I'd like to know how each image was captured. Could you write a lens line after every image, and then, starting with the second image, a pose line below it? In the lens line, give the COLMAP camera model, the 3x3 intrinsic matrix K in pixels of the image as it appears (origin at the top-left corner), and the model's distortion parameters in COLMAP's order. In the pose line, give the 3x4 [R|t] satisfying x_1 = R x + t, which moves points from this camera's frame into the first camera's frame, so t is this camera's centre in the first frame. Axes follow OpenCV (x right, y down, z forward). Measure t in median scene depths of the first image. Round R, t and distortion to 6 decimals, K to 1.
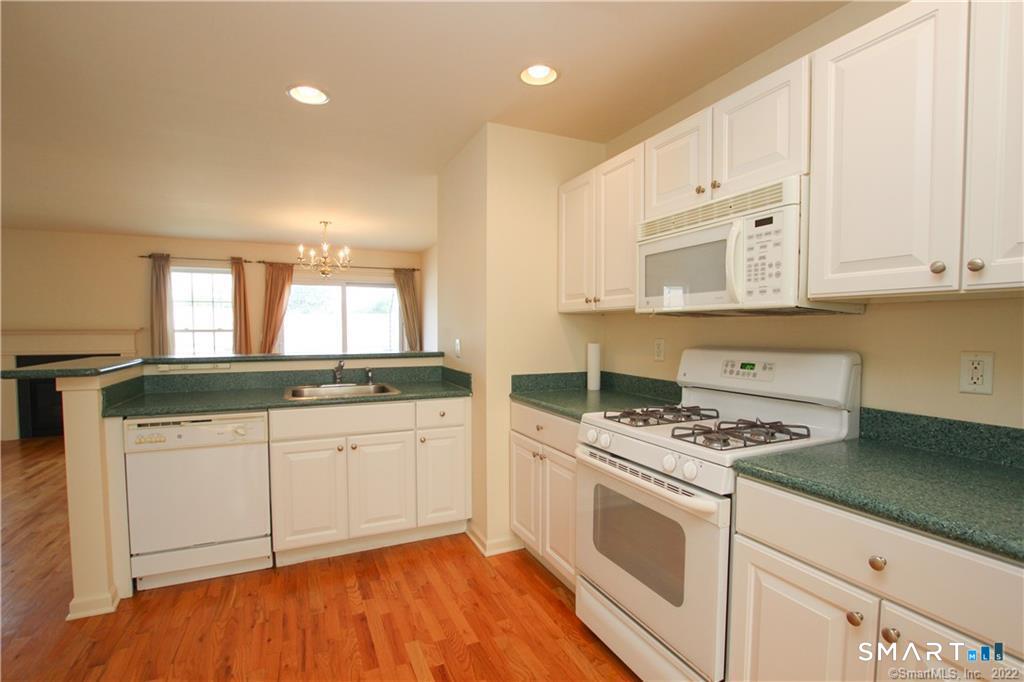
lens RADIAL K [[472.5, 0, 507.8], [0, 472.5, 350.2], [0, 0, 1]] dist [-0.027507, 0.001835]
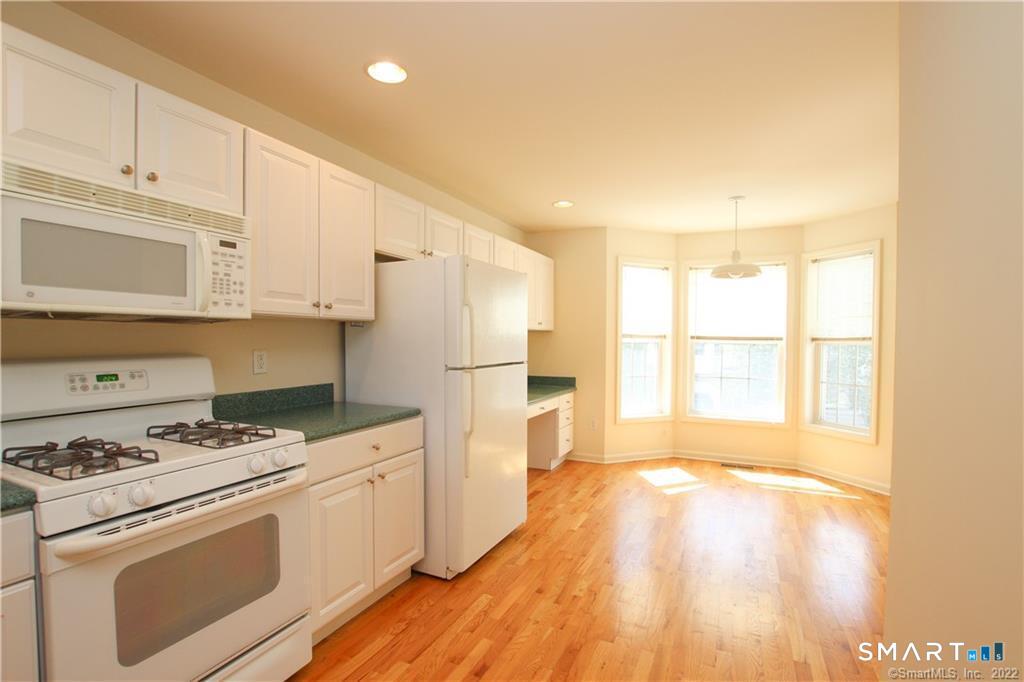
lens RADIAL K [[472.5, 0, 527.3], [0, 472.5, 346.9], [0, 0, 1]] dist [-0.027507, 0.001835]
pose [[-0.665870, -0.017266, 0.745868, -0.623903], [0.027845, 0.998461, 0.047971, -0.040947], [-0.745548, 0.052711, -0.664364, 0.932130]]
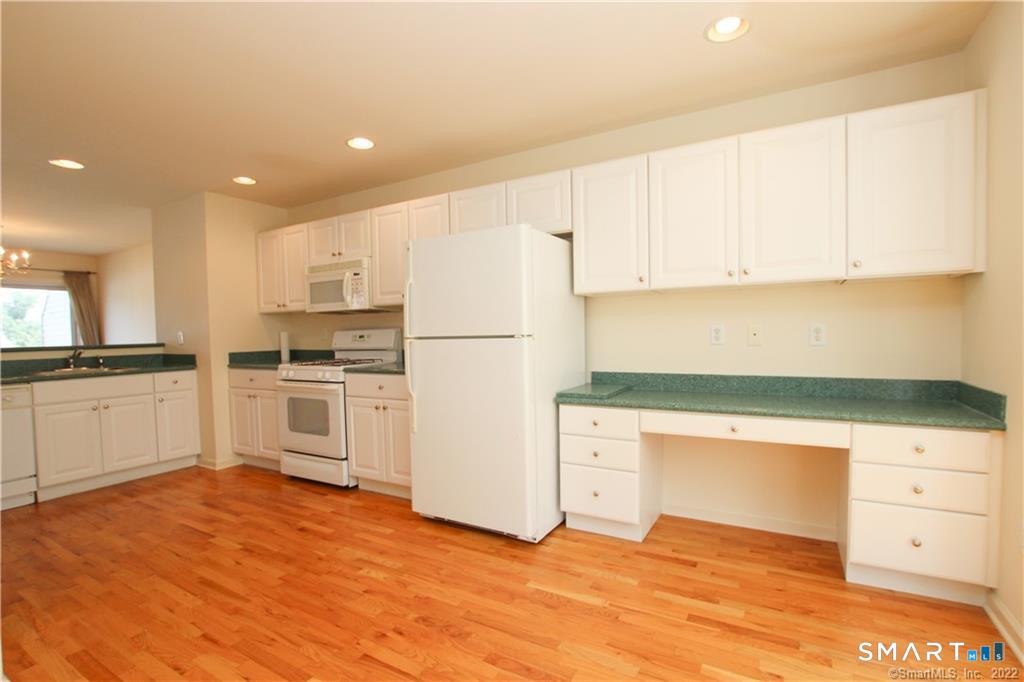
lens RADIAL K [[472.5, 0, 514.0], [0, 472.5, 351.5], [0, 0, 1]] dist [-0.027507, 0.001835]
pose [[0.808617, -0.042392, 0.586806, -0.185036], [0.048502, 0.998809, 0.005320, 0.117238], [-0.586332, 0.024159, 0.809710, -1.102772]]
